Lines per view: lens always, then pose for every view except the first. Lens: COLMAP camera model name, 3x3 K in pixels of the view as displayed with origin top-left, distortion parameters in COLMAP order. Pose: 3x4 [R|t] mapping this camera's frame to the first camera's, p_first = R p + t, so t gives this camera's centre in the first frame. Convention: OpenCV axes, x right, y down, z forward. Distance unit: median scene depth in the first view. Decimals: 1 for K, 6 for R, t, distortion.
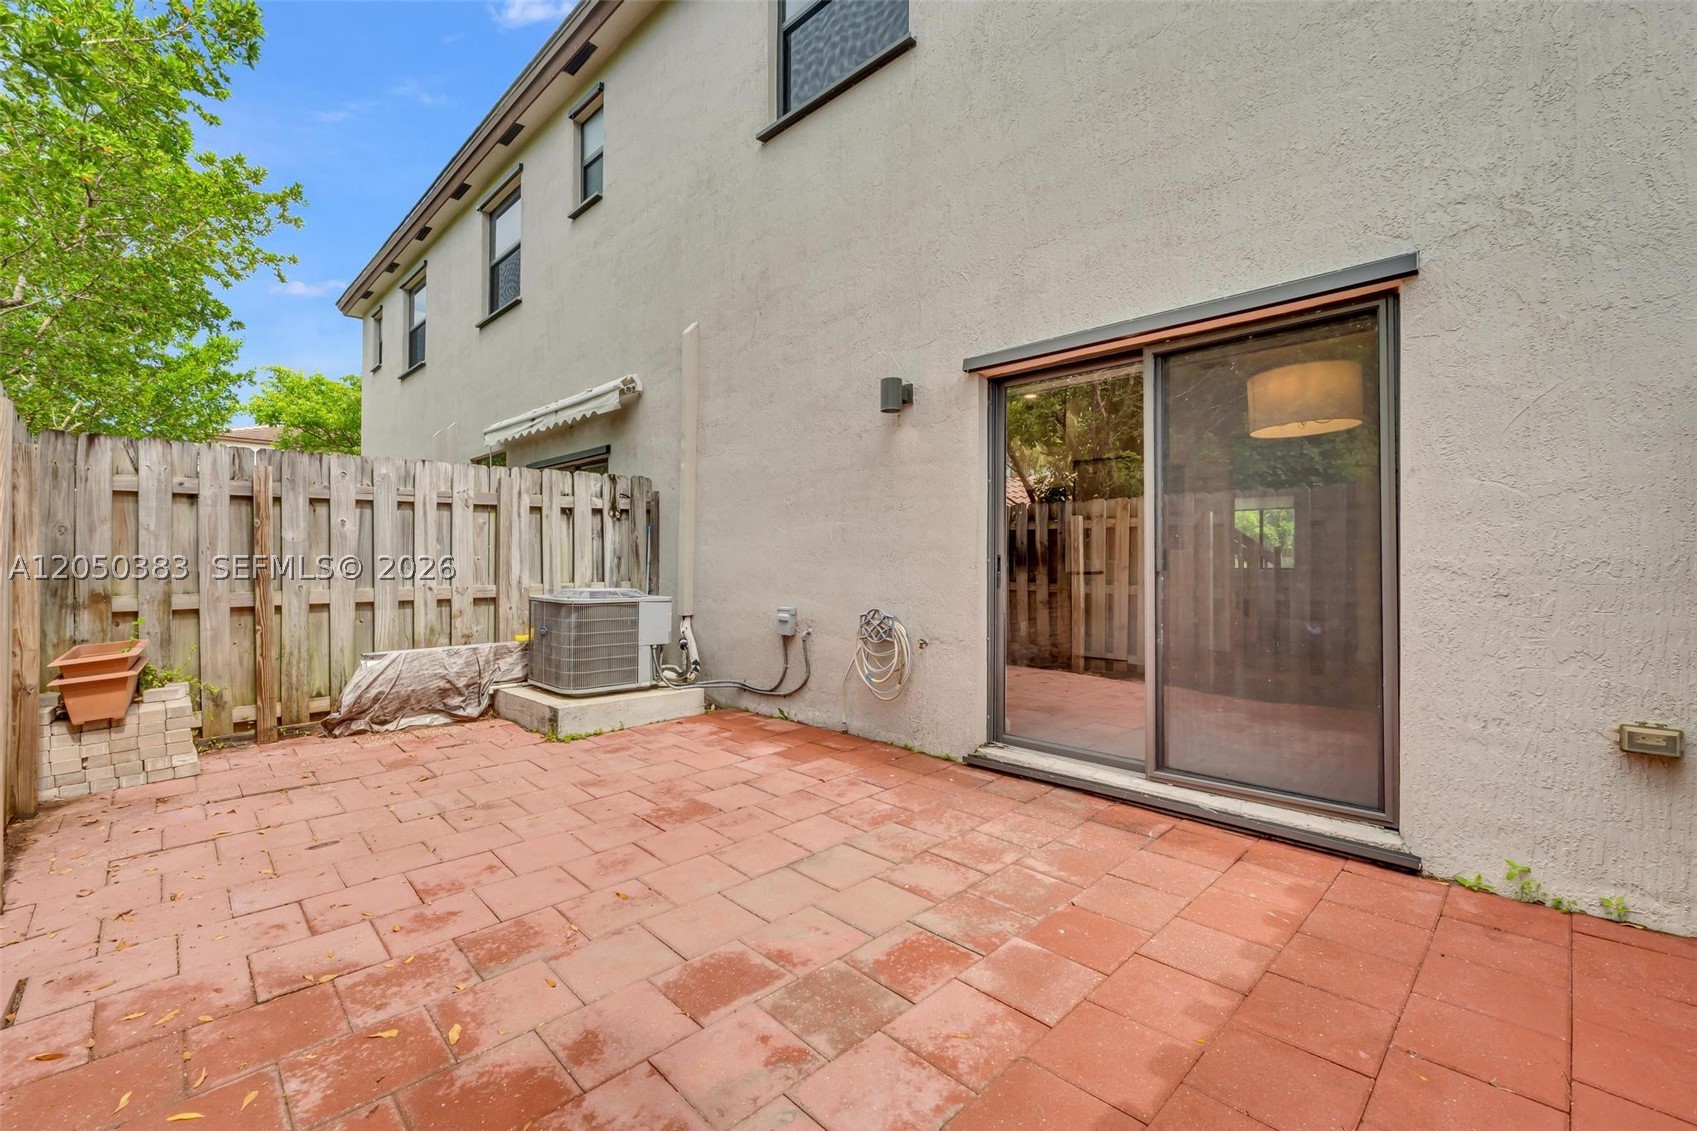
lens RADIAL K [[703.0, 0, 854.6], [0, 703.0, 577.0], [0, 0, 1]] dist [-0.002476, -0.000070]
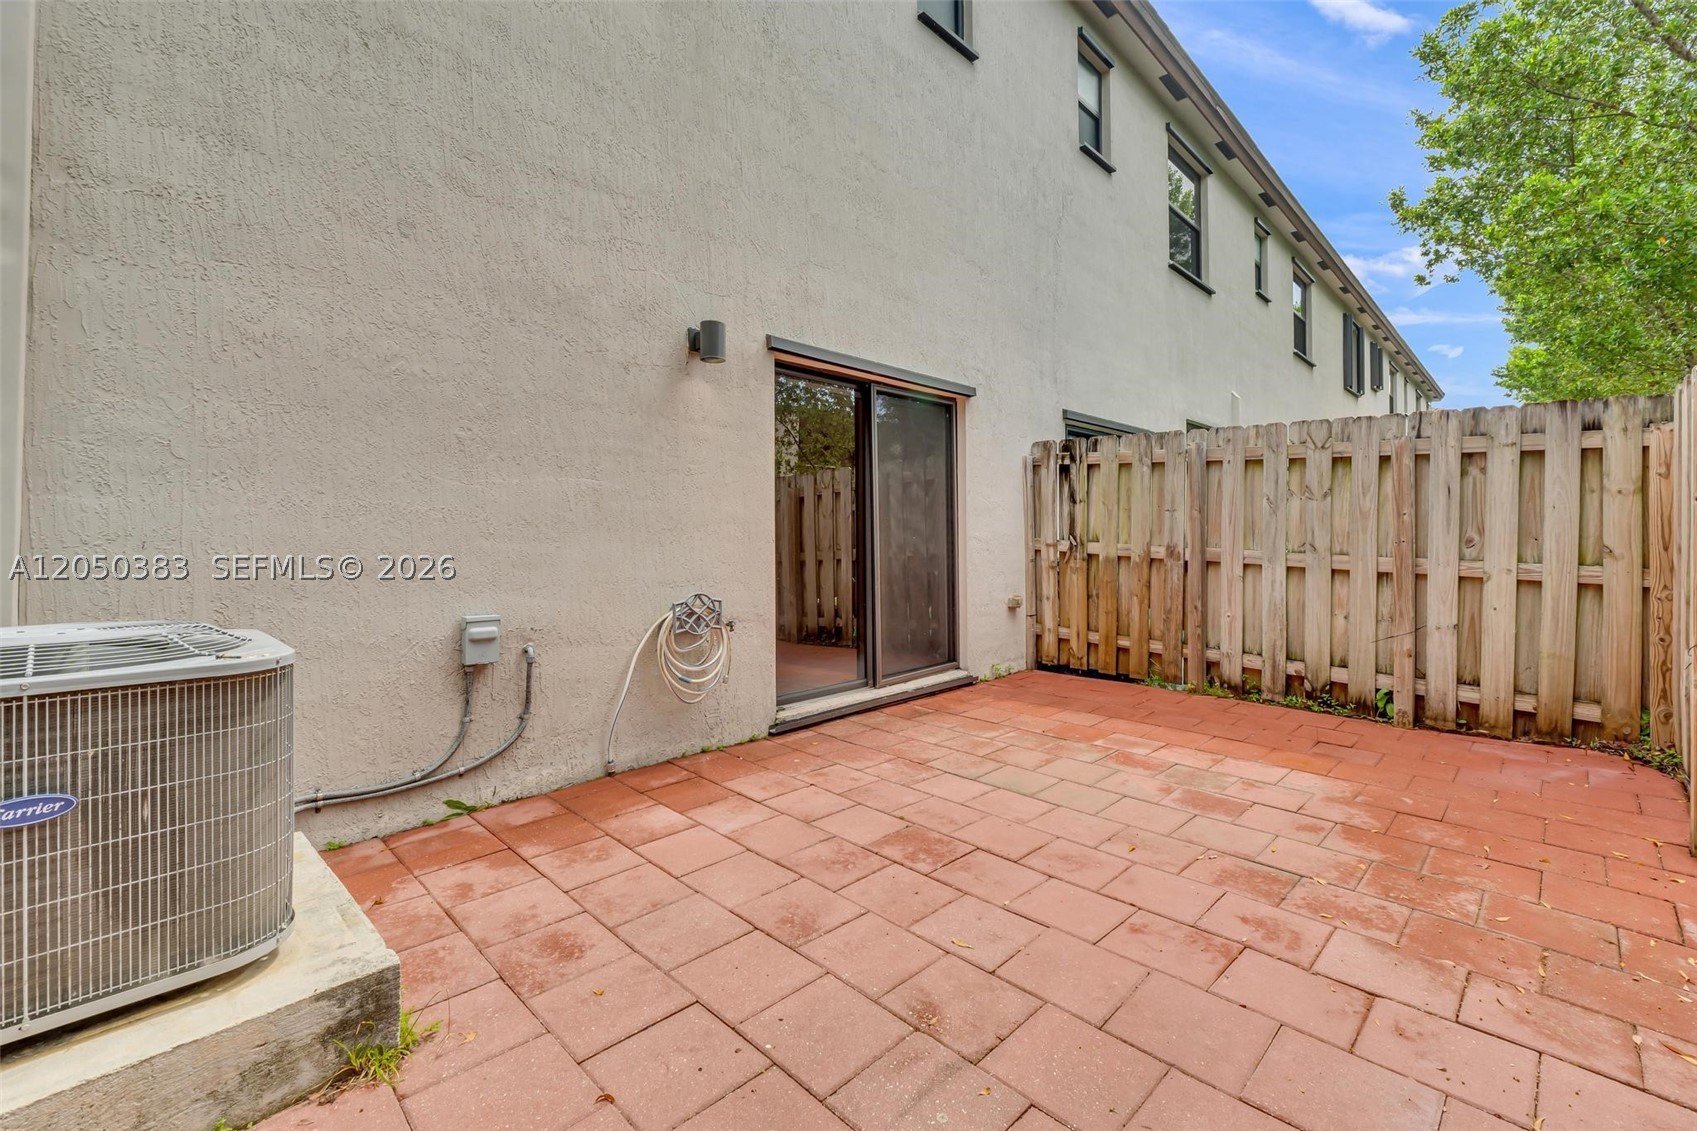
lens RADIAL K [[717.6, 0, 856.3], [0, 717.6, 558.3], [0, 0, 1]] dist [-0.004553, -0.000420]
pose [[-0.000941, -0.031360, 0.999508, -1.001163], [0.026653, 0.999152, 0.031374, -0.021357], [-0.999644, 0.026669, -0.000104, 1.004837]]
